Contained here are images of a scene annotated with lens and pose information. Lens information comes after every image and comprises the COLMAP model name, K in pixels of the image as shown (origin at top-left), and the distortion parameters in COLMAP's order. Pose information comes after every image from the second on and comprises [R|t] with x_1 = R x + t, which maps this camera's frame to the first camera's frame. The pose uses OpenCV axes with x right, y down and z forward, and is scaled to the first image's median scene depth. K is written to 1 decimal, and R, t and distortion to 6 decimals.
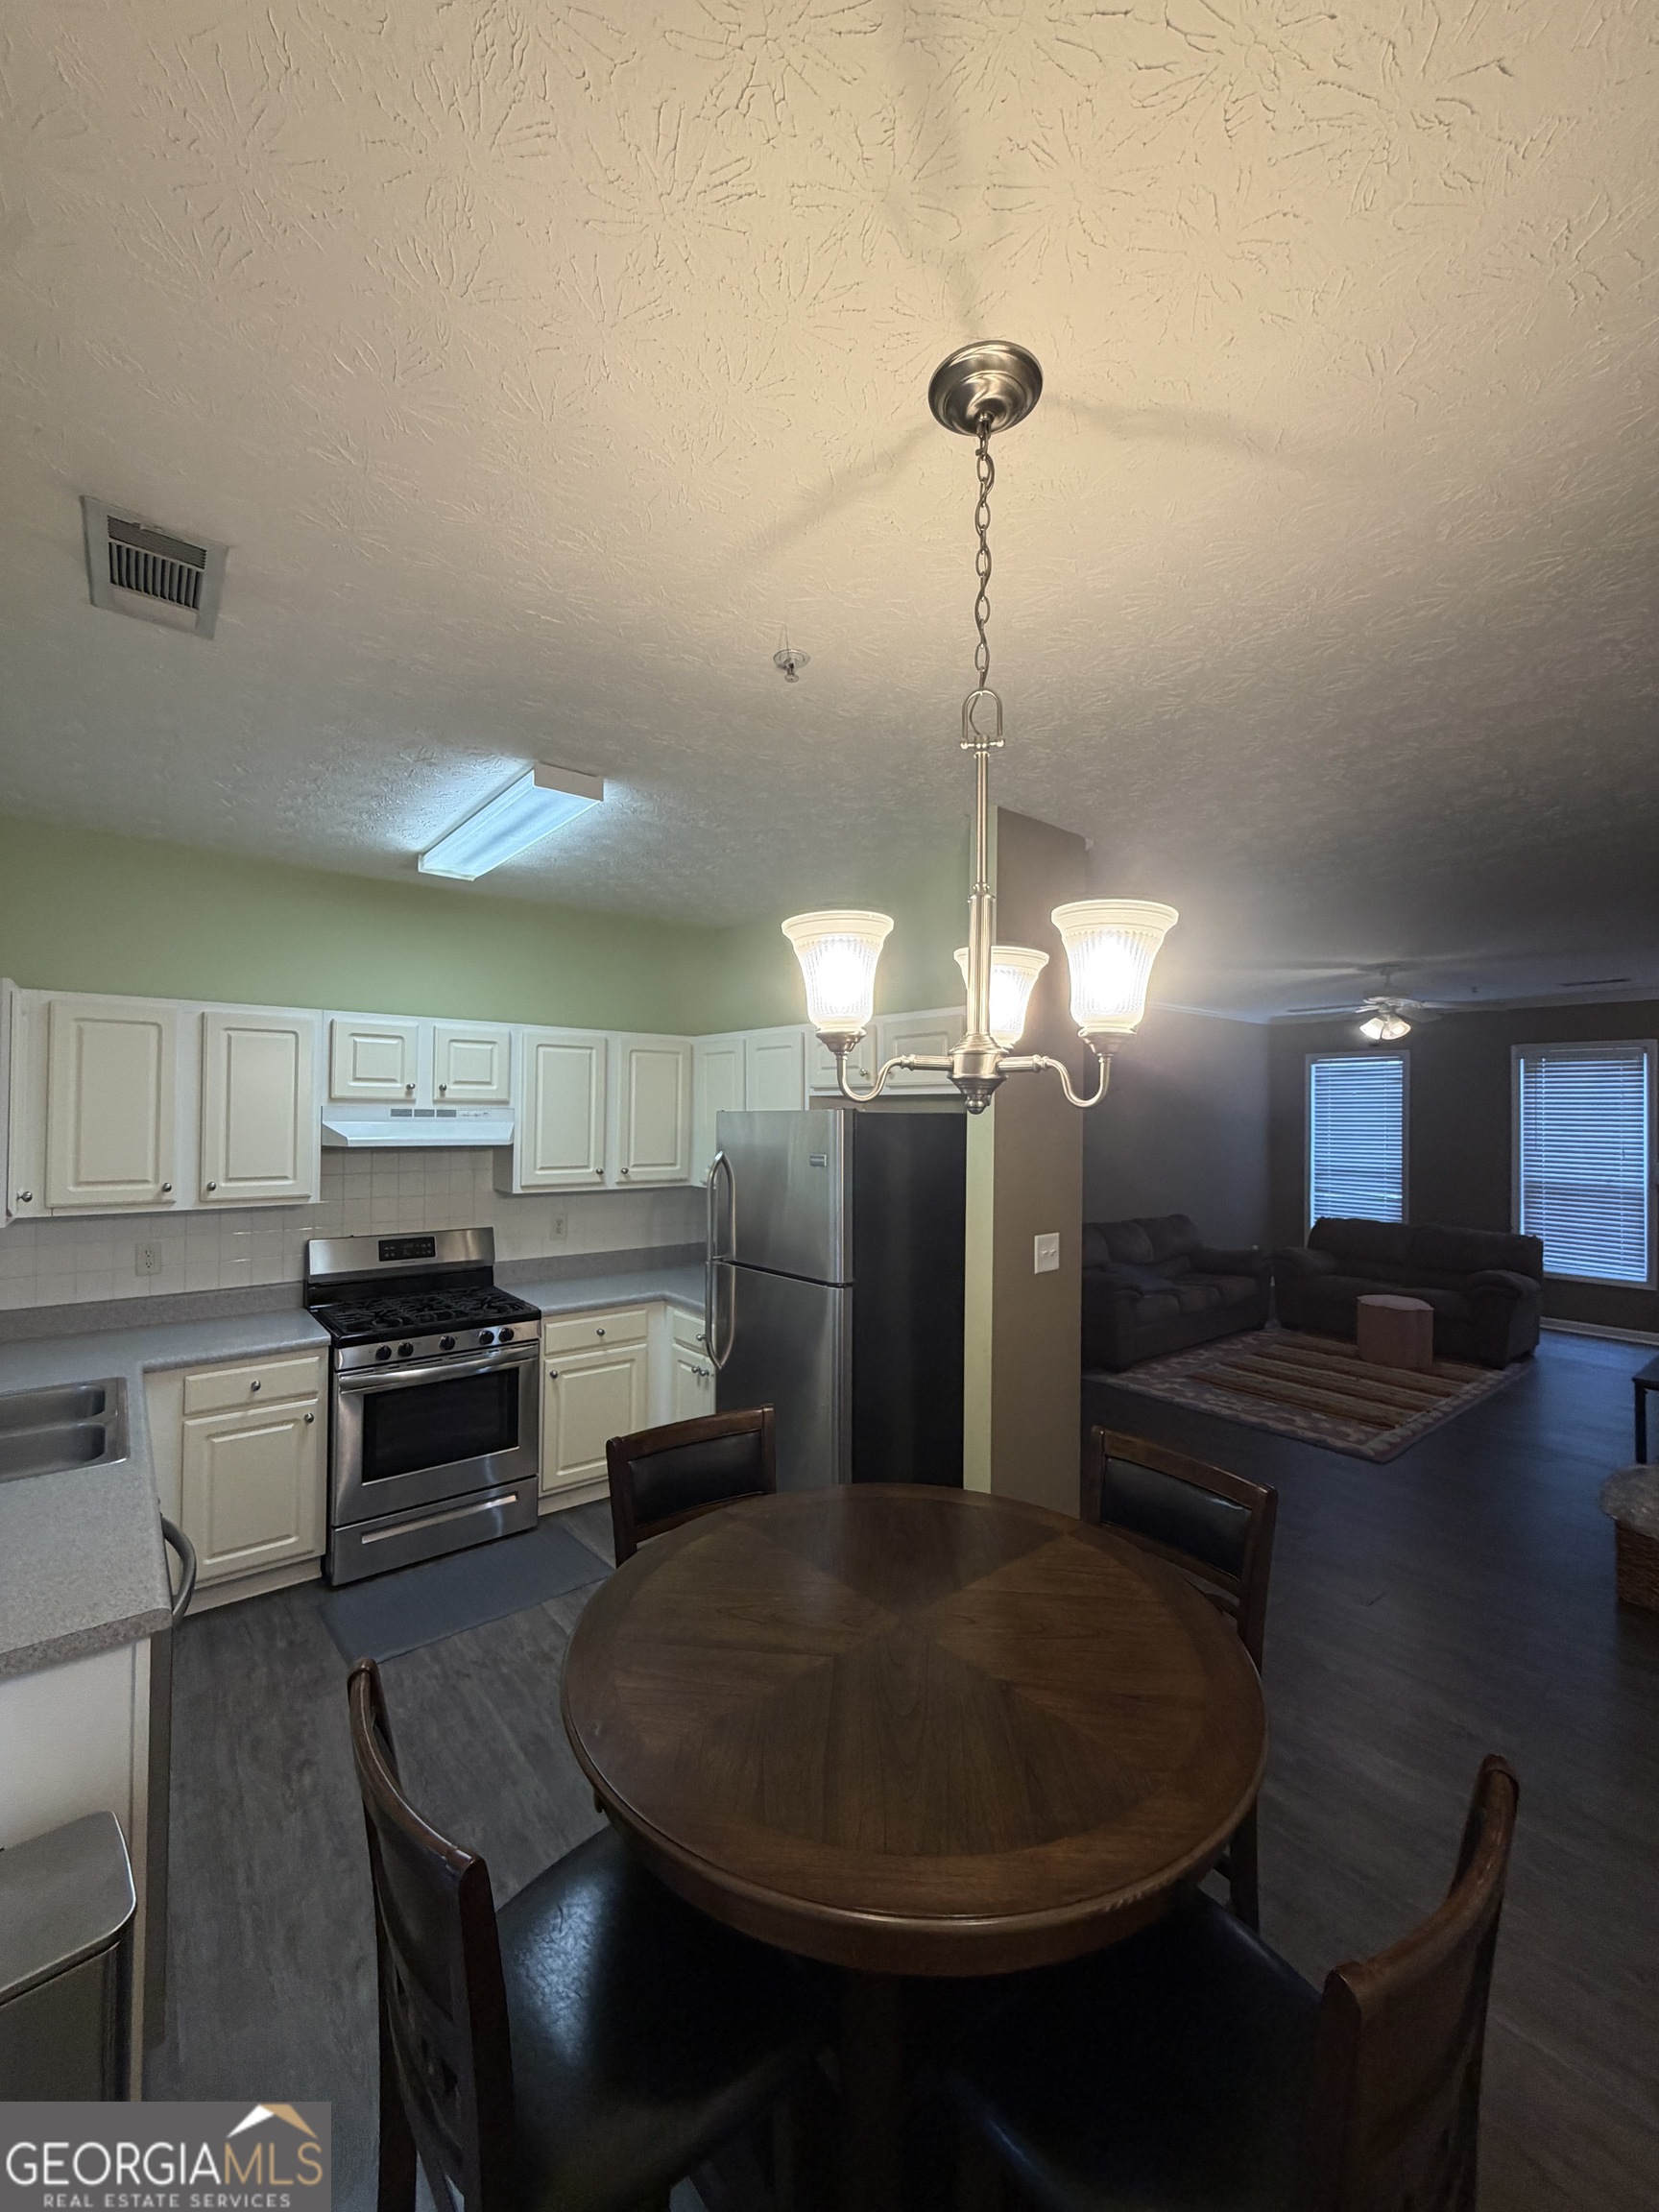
lens RADIAL K [[881.4, 0, 833.9], [0, 881.4, 1099.8], [0, 0, 1]] dist [-0.001057, 0.000381]
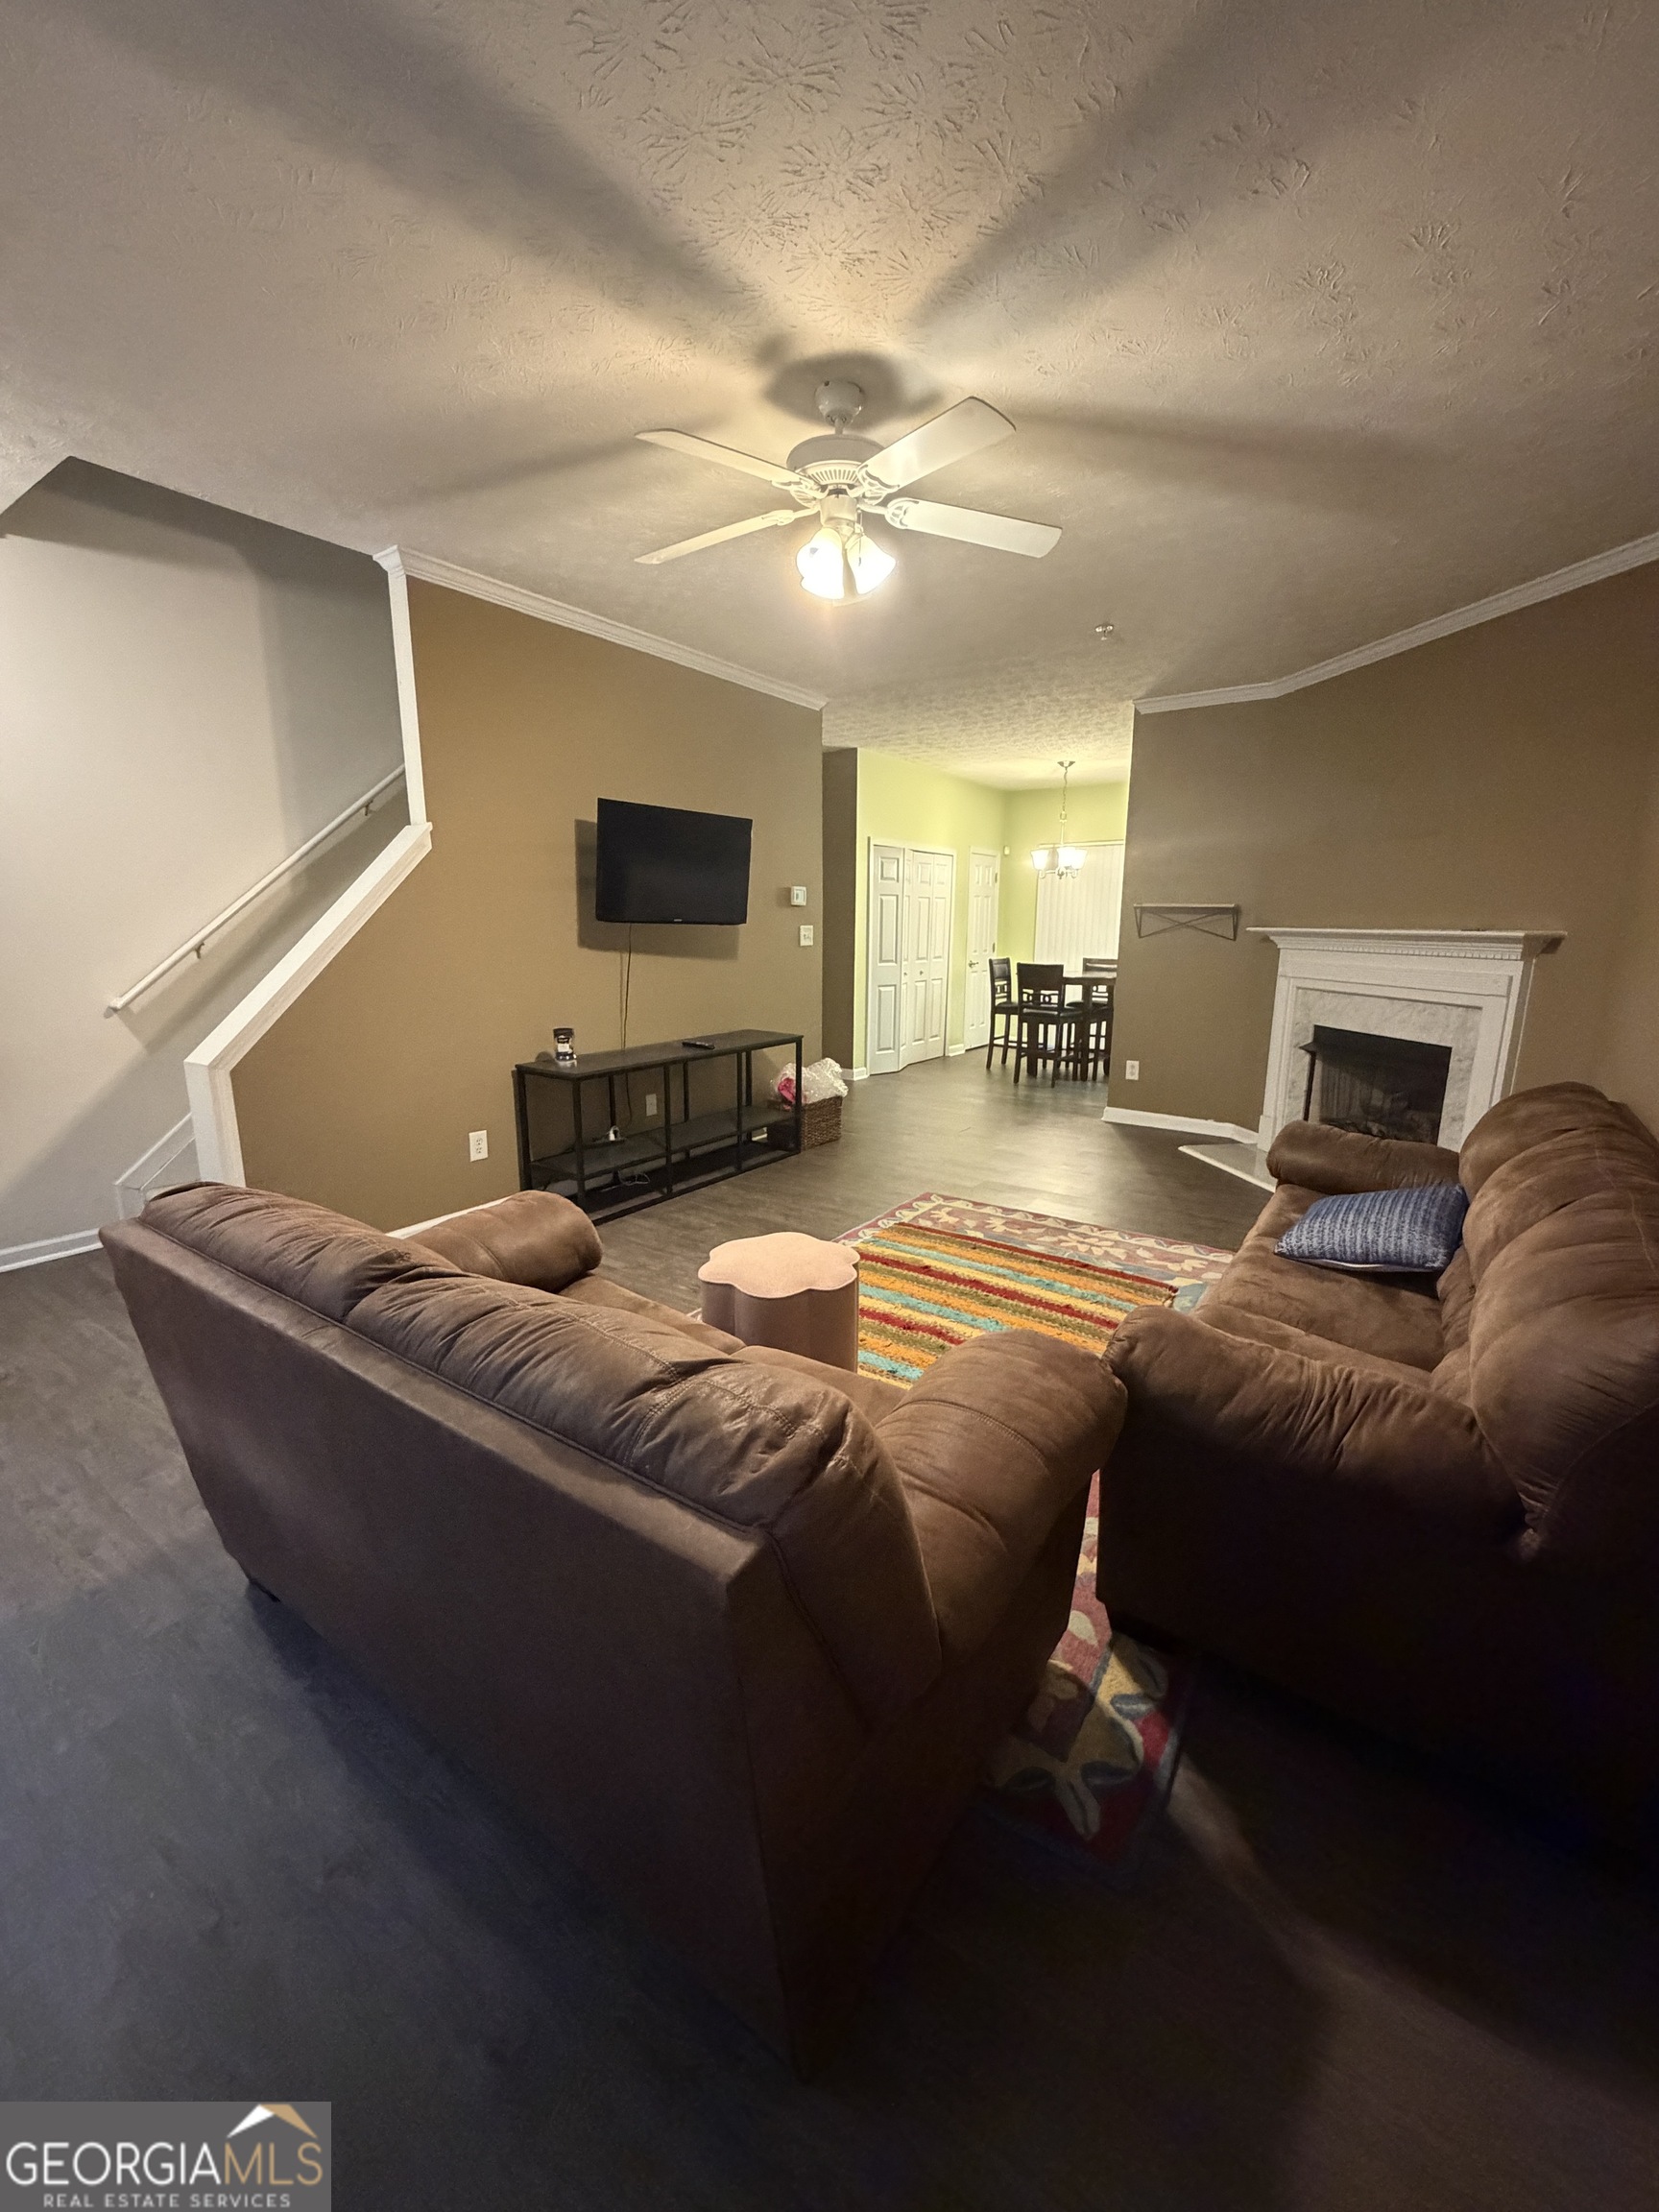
lens RADIAL K [[881.4, 0, 833.5], [0, 881.4, 1095.6], [0, 0, 1]] dist [-0.001057, 0.000381]
pose [[-0.959100, 0.042837, -0.279808, 1.217776], [-0.008589, 0.983624, 0.180028, 0.143054], [0.282937, 0.175068, -0.943026, 2.310712]]
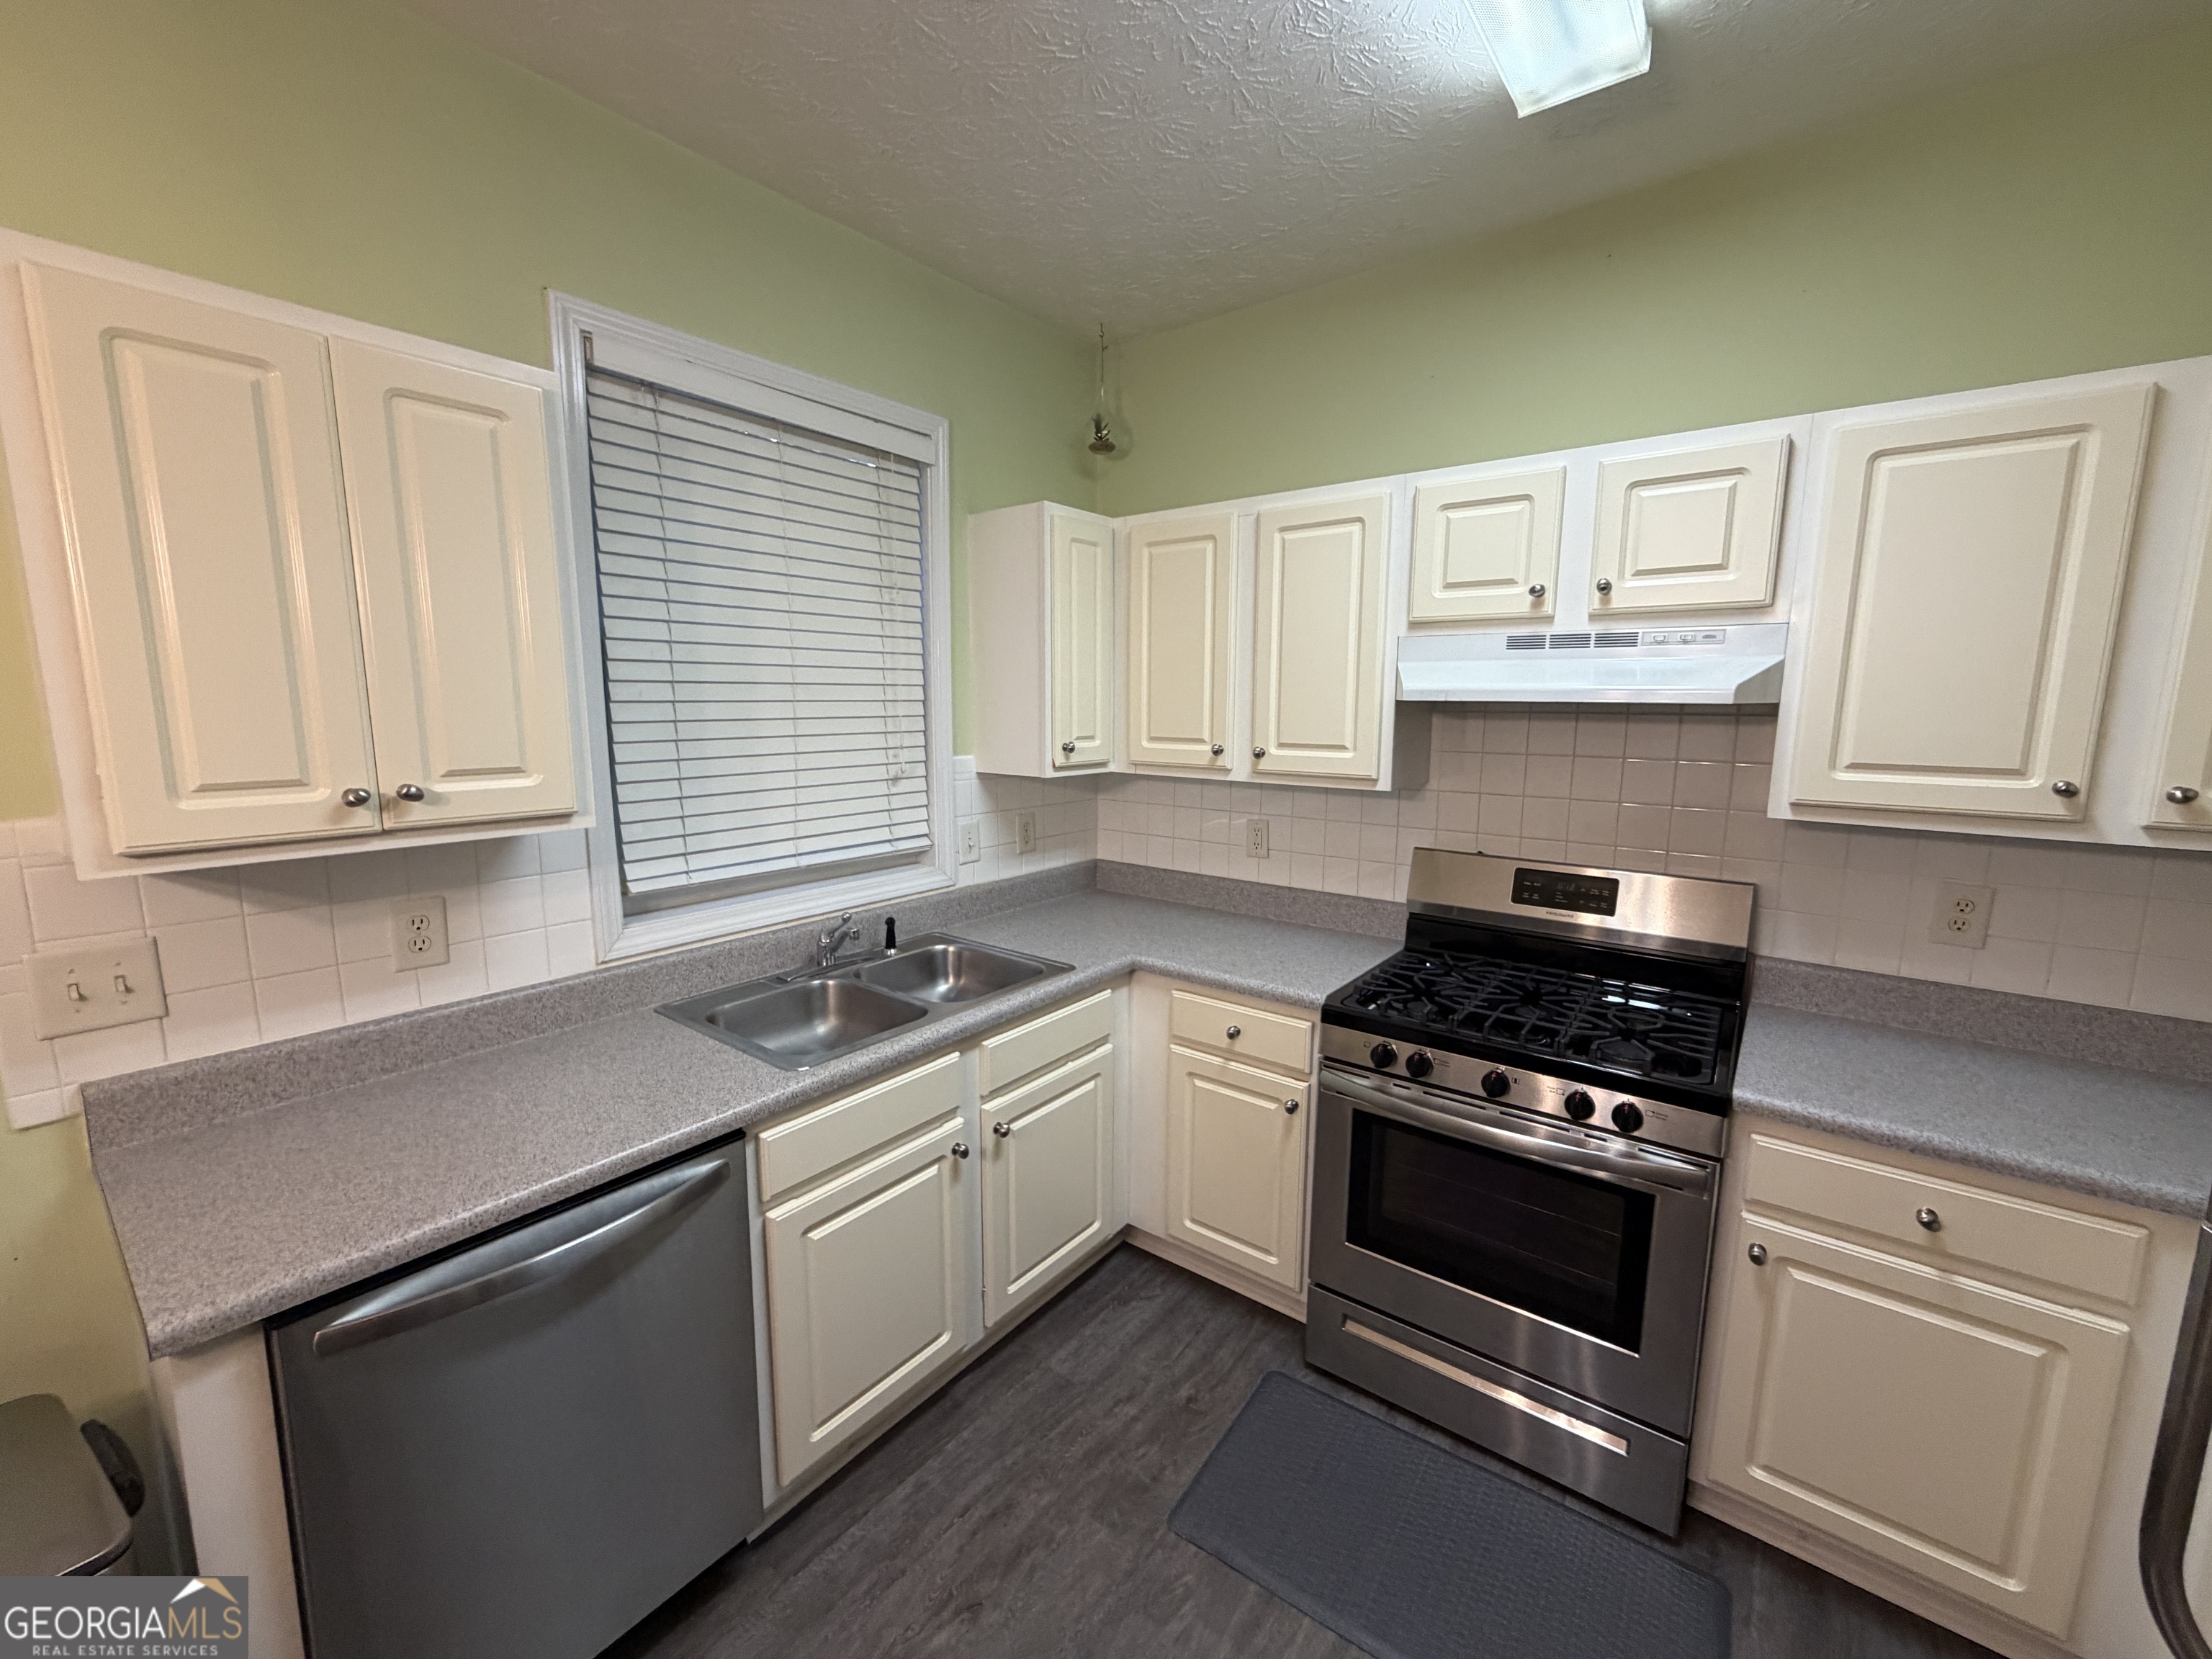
lens RADIAL K [[881.4, 0, 1098.6], [0, 881.4, 827.5], [0, 0, 1]] dist [-0.001057, 0.000381]
pose [[0.221166, 0.130690, -0.966440, -0.009634], [0.008880, 0.990669, 0.135999, 0.053458], [0.975196, -0.038660, 0.217942, 0.641156]]
